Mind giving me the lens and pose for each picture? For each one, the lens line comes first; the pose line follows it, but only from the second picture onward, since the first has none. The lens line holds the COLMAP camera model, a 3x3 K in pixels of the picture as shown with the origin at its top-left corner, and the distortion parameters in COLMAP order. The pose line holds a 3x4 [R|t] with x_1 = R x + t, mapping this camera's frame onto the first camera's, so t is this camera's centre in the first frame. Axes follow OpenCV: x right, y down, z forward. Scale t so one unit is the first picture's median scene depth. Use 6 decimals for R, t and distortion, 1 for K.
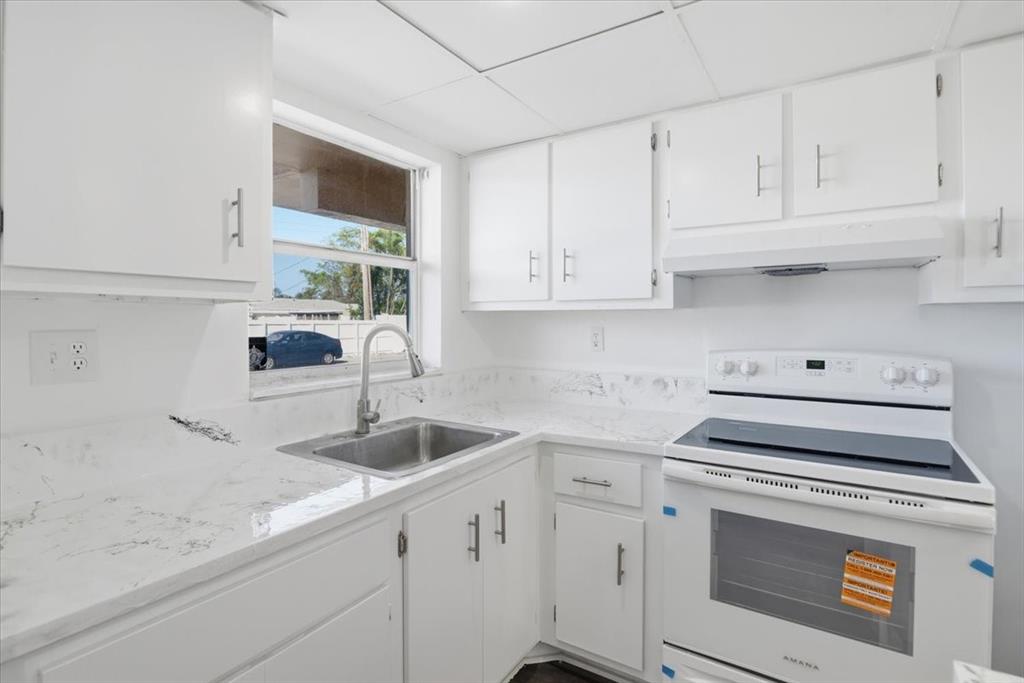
lens RADIAL K [[496.7, 0, 511.3], [0, 496.7, 328.4], [0, 0, 1]] dist [-0.021492, 0.000549]
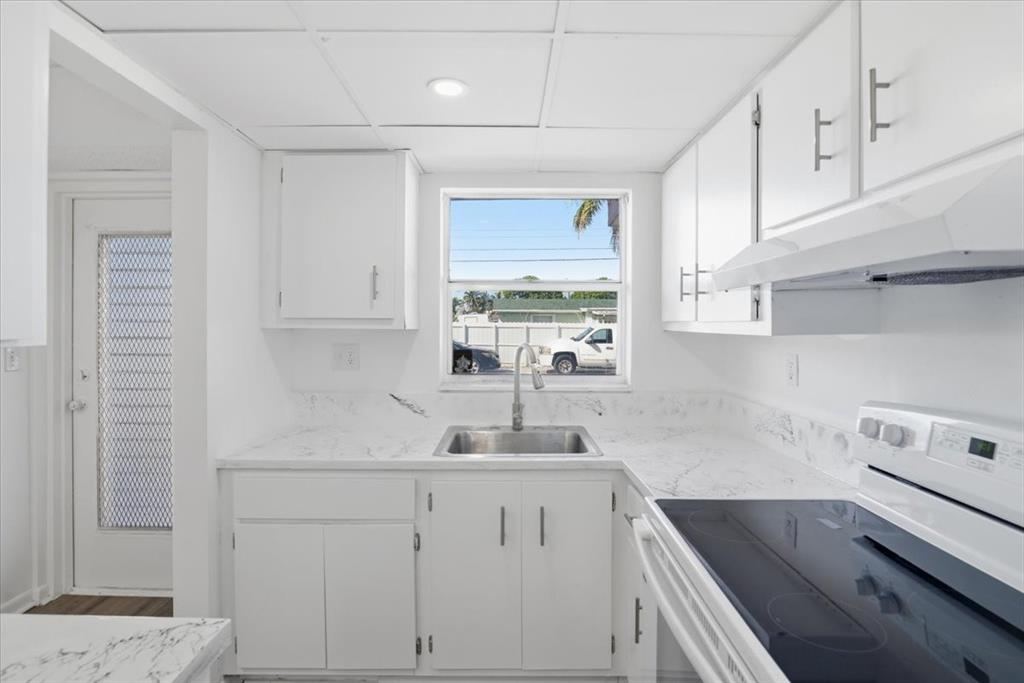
lens RADIAL K [[517.4, 0, 510.7], [0, 517.4, 325.8], [0, 0, 1]] dist [-0.020037, 0.000355]
pose [[0.543918, 0.007372, -0.839106, 0.822818], [-0.016612, 0.999860, -0.001984, -0.050860], [0.838974, 0.015018, 0.543964, 0.275946]]
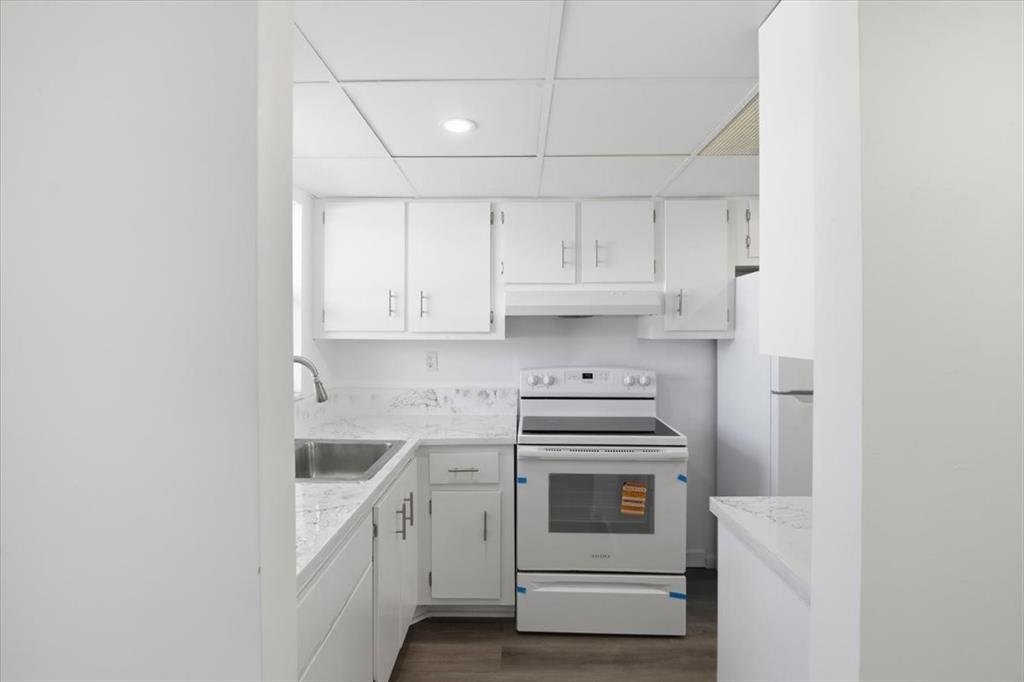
lens RADIAL K [[496.5, 0, 512.0], [0, 496.5, 341.0], [0, 0, 1]] dist [-0.024620, 0.000012]
pose [[0.847667, -0.005733, 0.530498, -0.426546], [0.003952, 0.999982, 0.004491, -0.046475], [-0.530514, -0.001710, 0.847674, -0.207306]]
